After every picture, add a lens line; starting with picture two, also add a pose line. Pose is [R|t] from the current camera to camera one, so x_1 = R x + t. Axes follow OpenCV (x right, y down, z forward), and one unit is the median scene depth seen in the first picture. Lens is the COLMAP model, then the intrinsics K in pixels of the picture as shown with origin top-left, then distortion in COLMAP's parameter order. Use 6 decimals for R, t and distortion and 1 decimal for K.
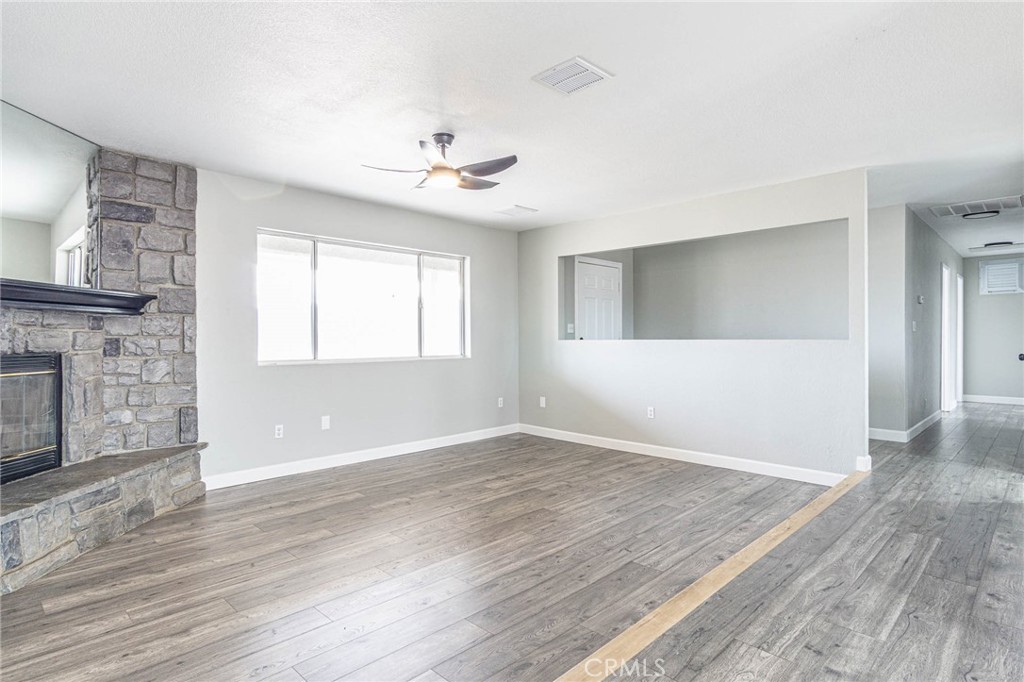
lens RADIAL K [[544.5, 0, 510.8], [0, 544.5, 342.6], [0, 0, 1]] dist [0.004842, 0.001168]
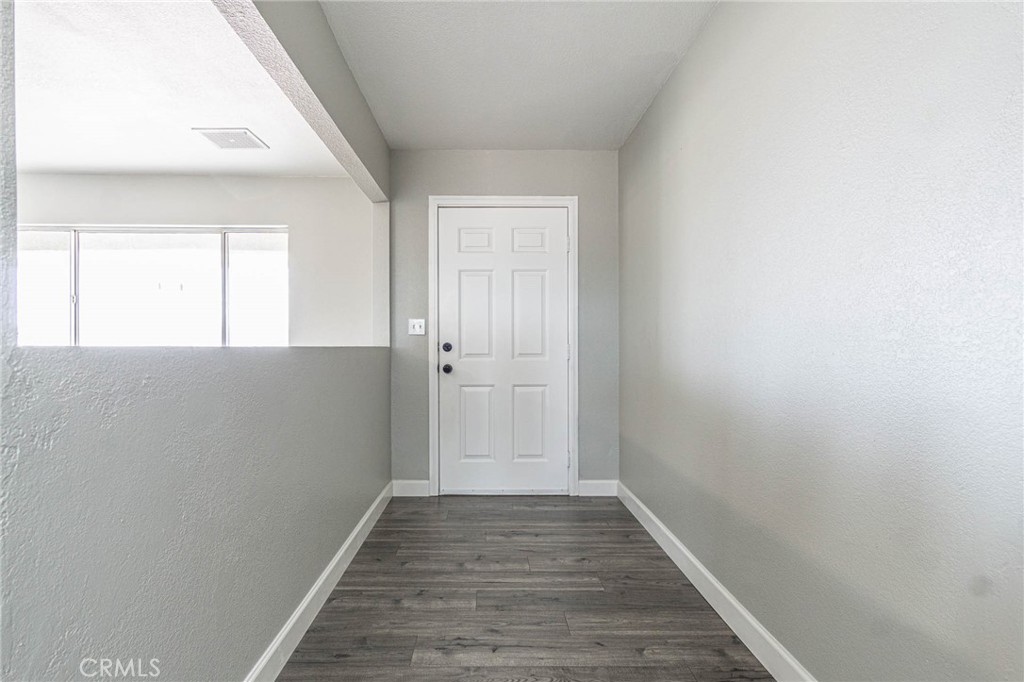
lens RADIAL K [[544.5, 0, 510.8], [0, 544.5, 342.6], [0, 0, 1]] dist [0.004842, 0.001168]
pose [[0.700100, 0.005673, -0.714022, 1.000904], [-0.014918, 0.999866, -0.006682, -0.018189], [0.713888, 0.015330, 0.700092, 1.187504]]
